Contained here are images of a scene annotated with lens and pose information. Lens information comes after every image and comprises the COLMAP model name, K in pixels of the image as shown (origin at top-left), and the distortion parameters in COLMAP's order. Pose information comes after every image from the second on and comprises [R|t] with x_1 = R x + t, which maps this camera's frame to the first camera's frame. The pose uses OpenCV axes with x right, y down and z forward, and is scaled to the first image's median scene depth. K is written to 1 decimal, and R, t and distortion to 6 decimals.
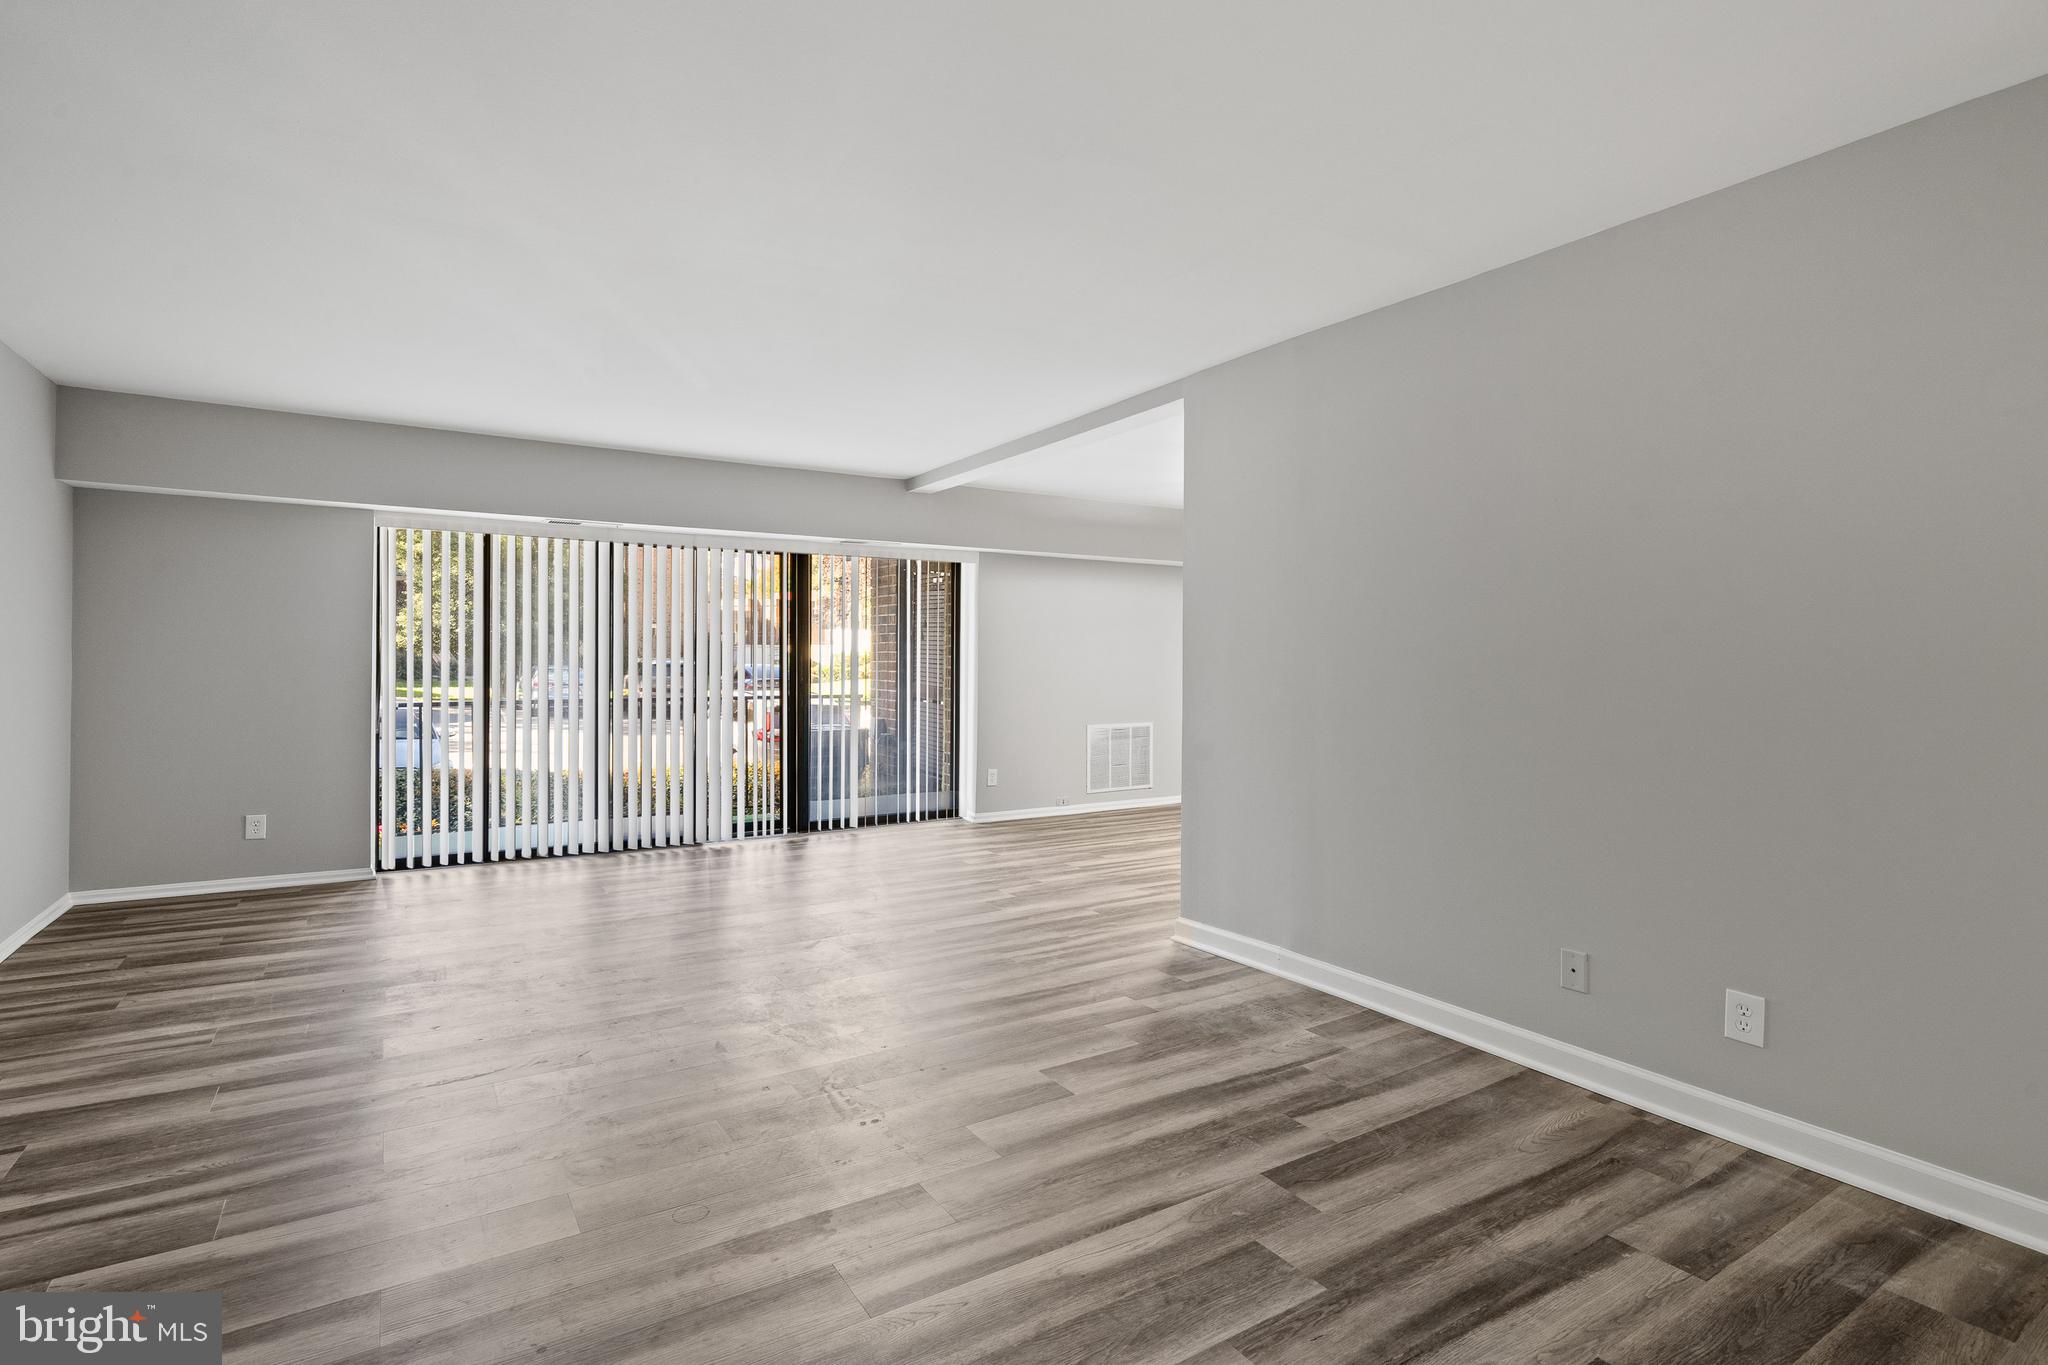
lens RADIAL K [[894.8, 0, 1025.0], [0, 894.8, 644.8], [0, 0, 1]] dist [0.001485, -0.000065]
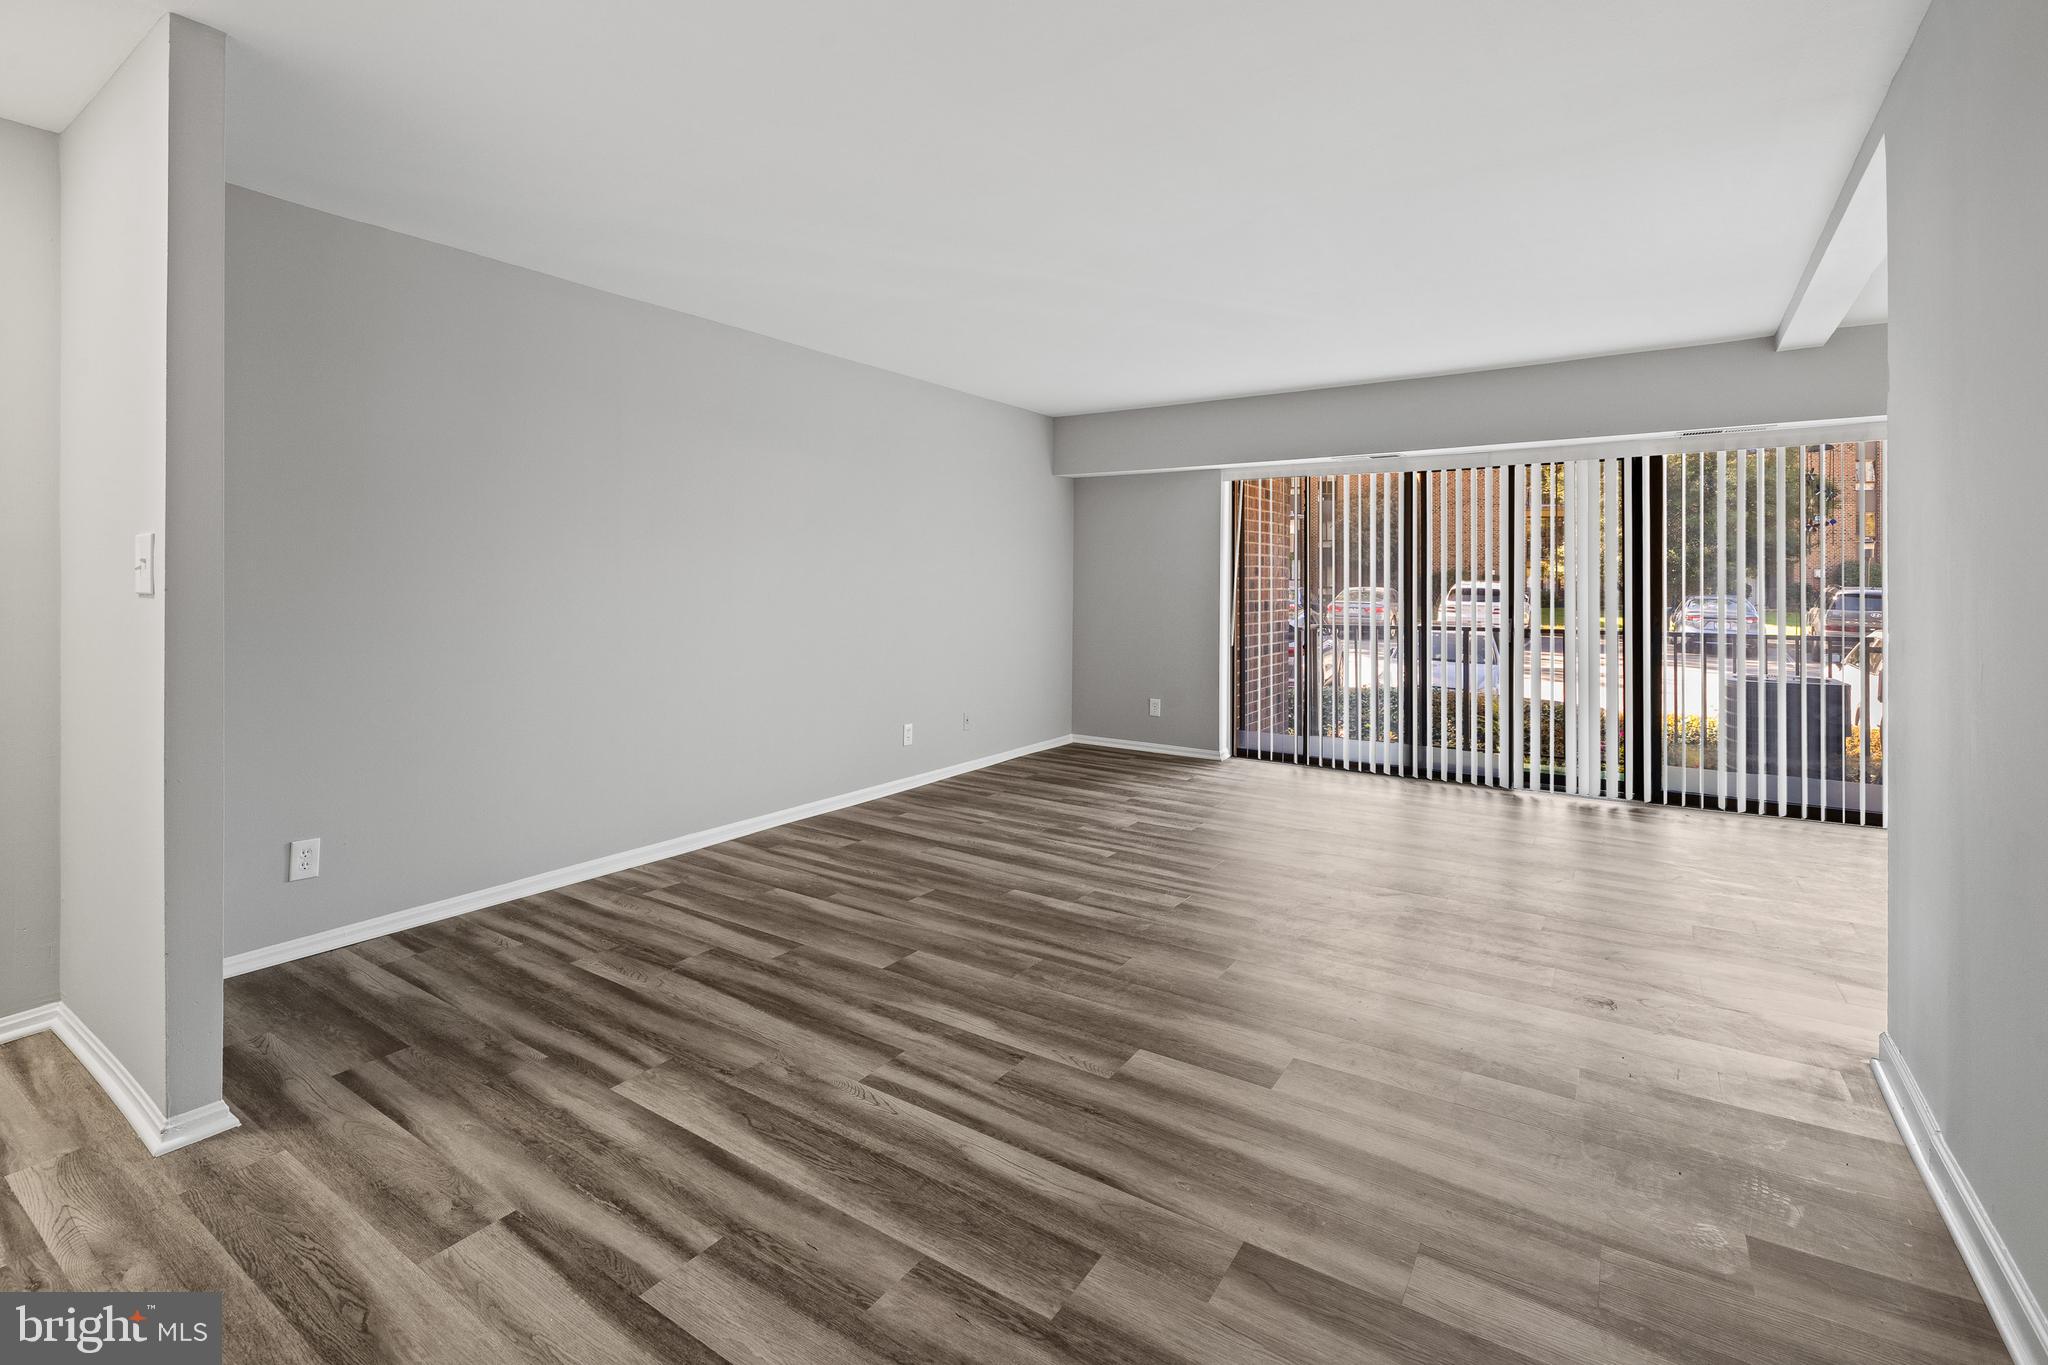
lens RADIAL K [[919.4, 0, 1024.1], [0, 919.4, 587.9], [0, 0, 1]] dist [-0.000032, -0.000027]
pose [[0.453267, -0.000574, -0.891374, 0.324076], [0.013594, 0.999888, 0.006269, 0.004726], [0.891271, -0.014959, 0.453224, 0.172681]]
